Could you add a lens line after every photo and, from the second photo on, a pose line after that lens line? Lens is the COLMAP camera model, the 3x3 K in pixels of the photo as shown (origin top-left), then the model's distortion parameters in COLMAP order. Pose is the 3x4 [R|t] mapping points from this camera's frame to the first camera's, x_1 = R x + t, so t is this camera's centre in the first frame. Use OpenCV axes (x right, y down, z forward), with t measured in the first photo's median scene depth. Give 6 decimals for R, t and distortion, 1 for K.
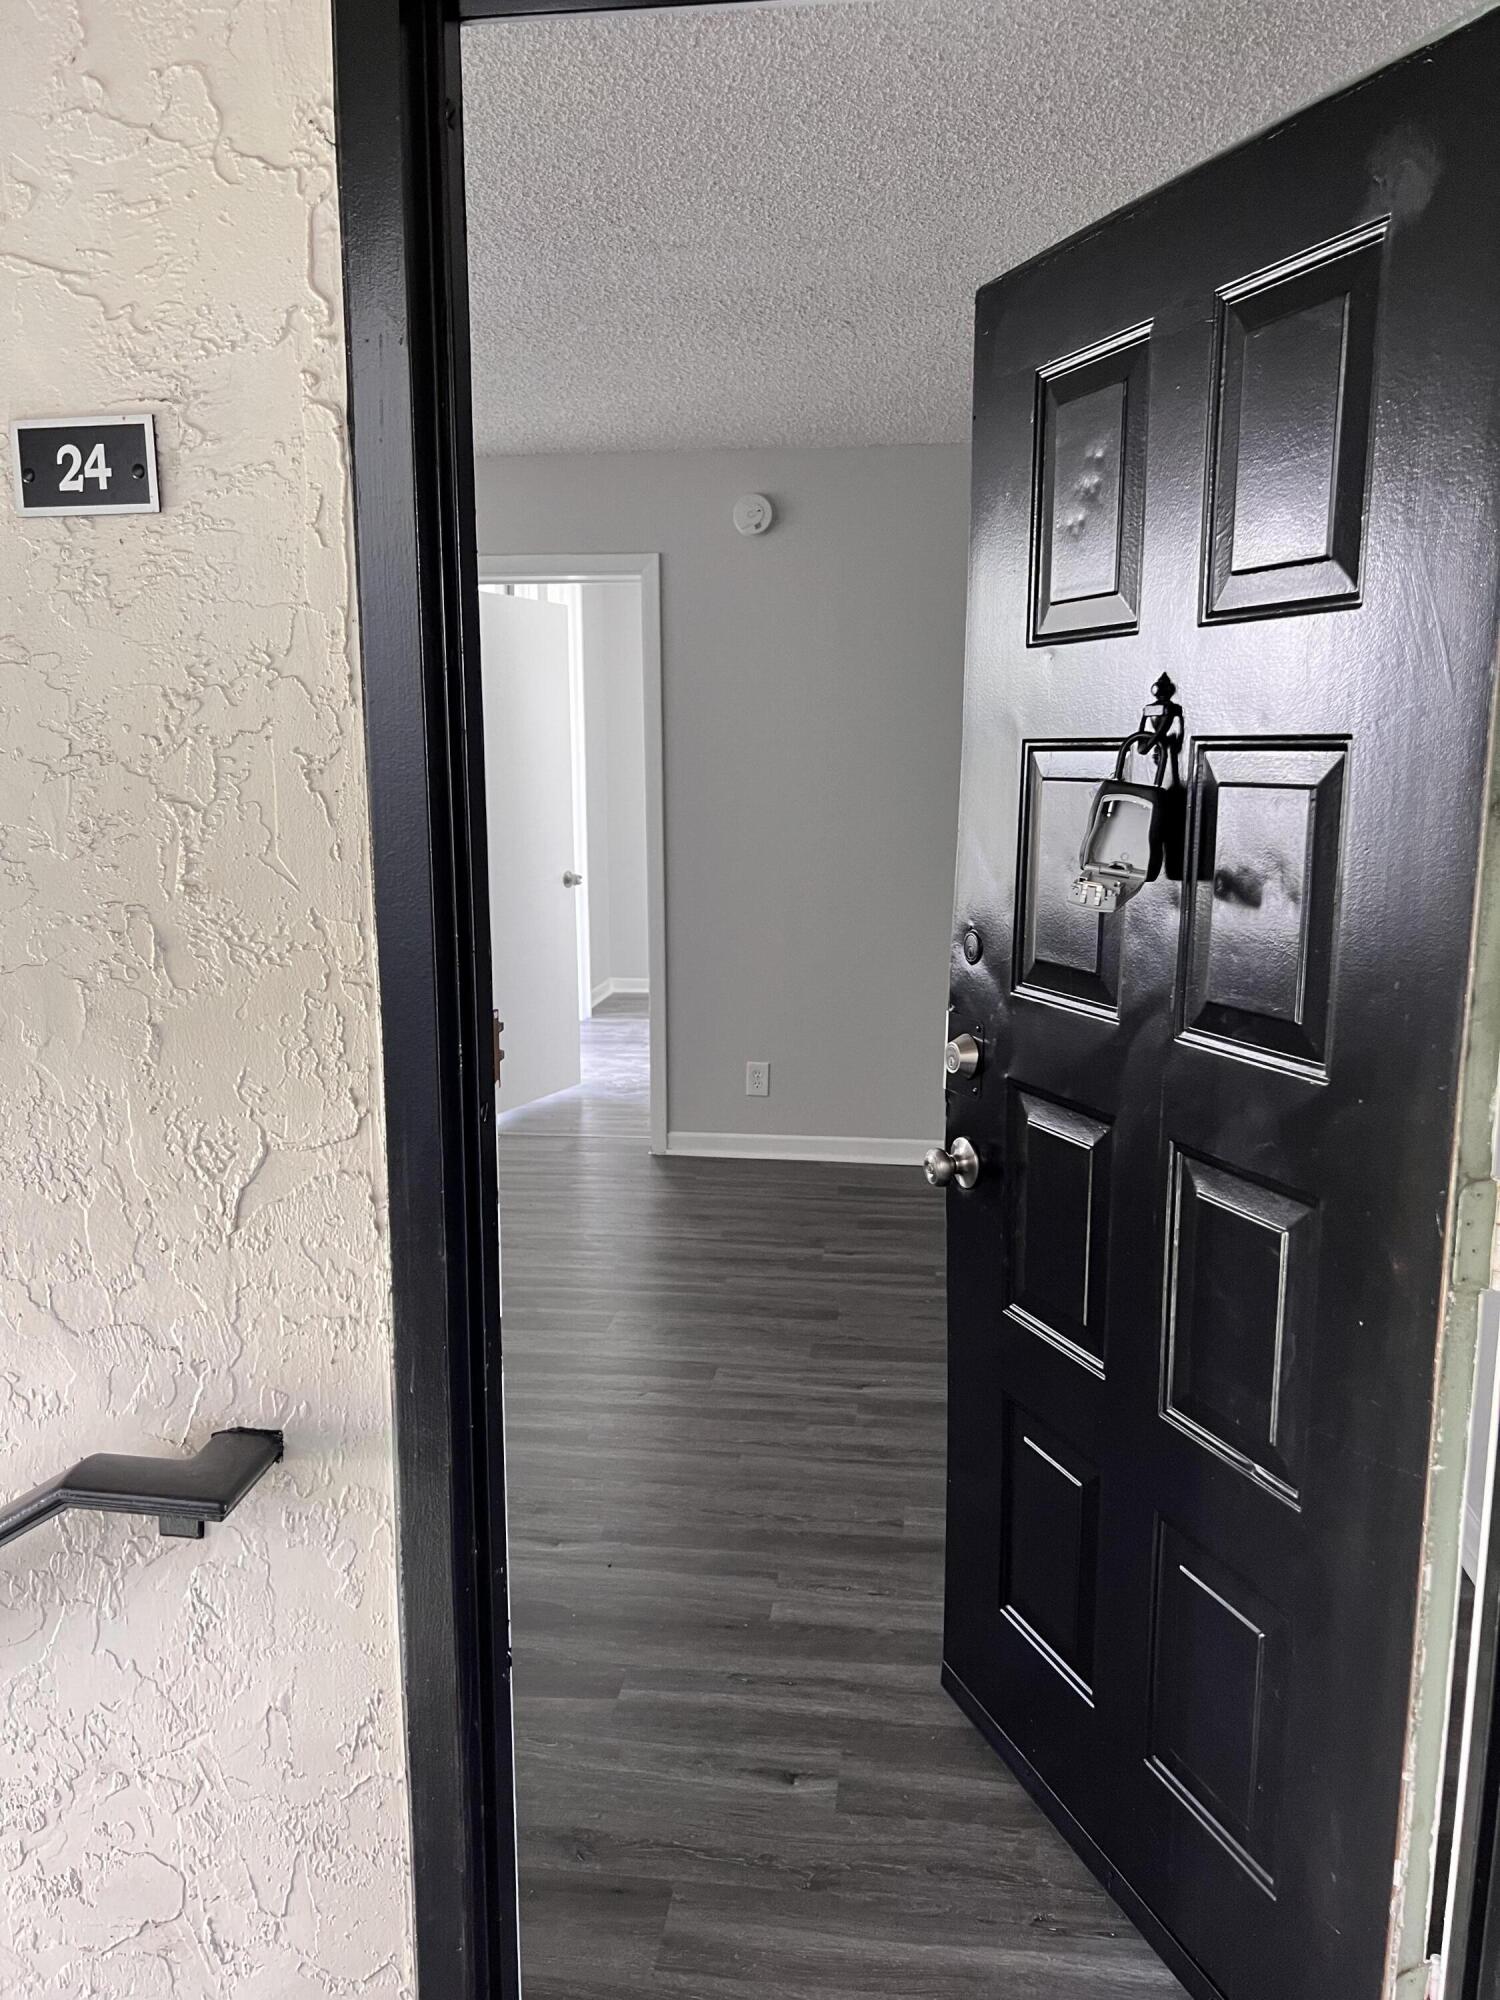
lens RADIAL K [[1508.4, 0, 741.3], [0, 1508.4, 1035.2], [0, 0, 1]] dist [0.070149, -0.112489]
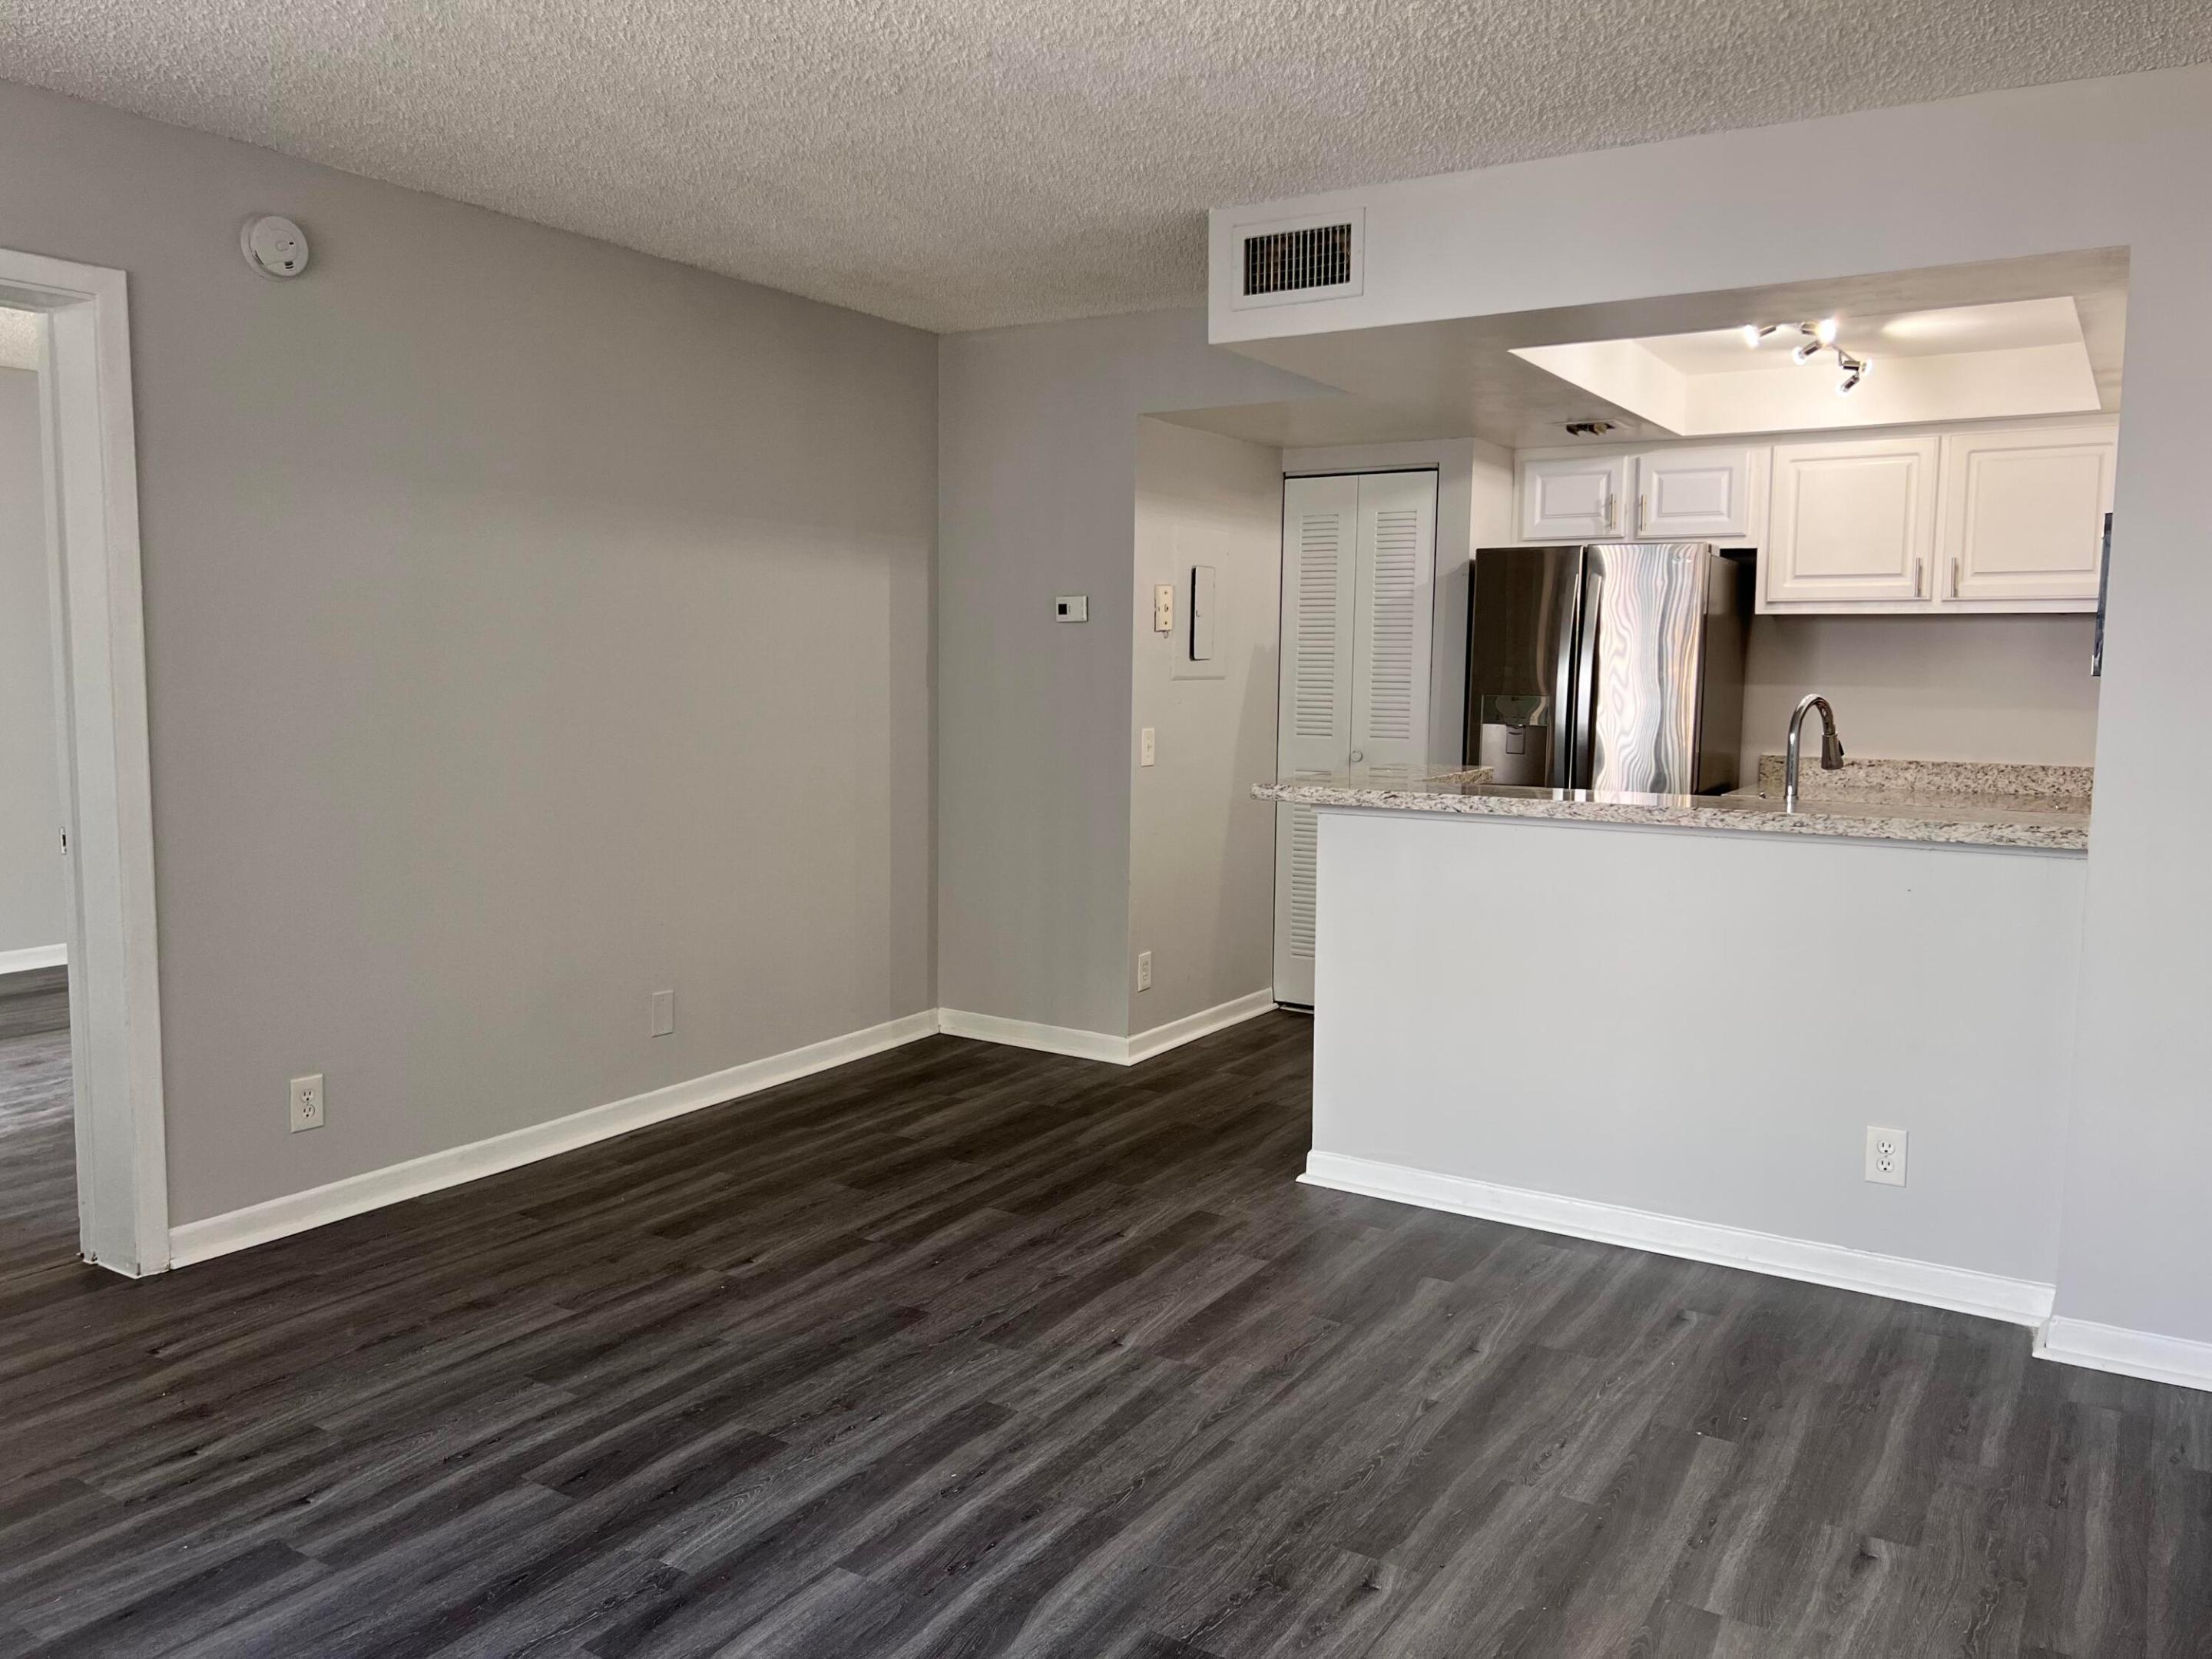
lens RADIAL K [[1668.3, 0, 1106.5], [0, 1668.3, 818.0], [0, 0, 1]] dist [0.070149, -0.112489]
pose [[0.409721, -0.082103, 0.908509, -0.667638], [0.159921, 0.986982, 0.017073, -0.066320], [-0.898084, 0.138295, 0.417517, 0.510459]]
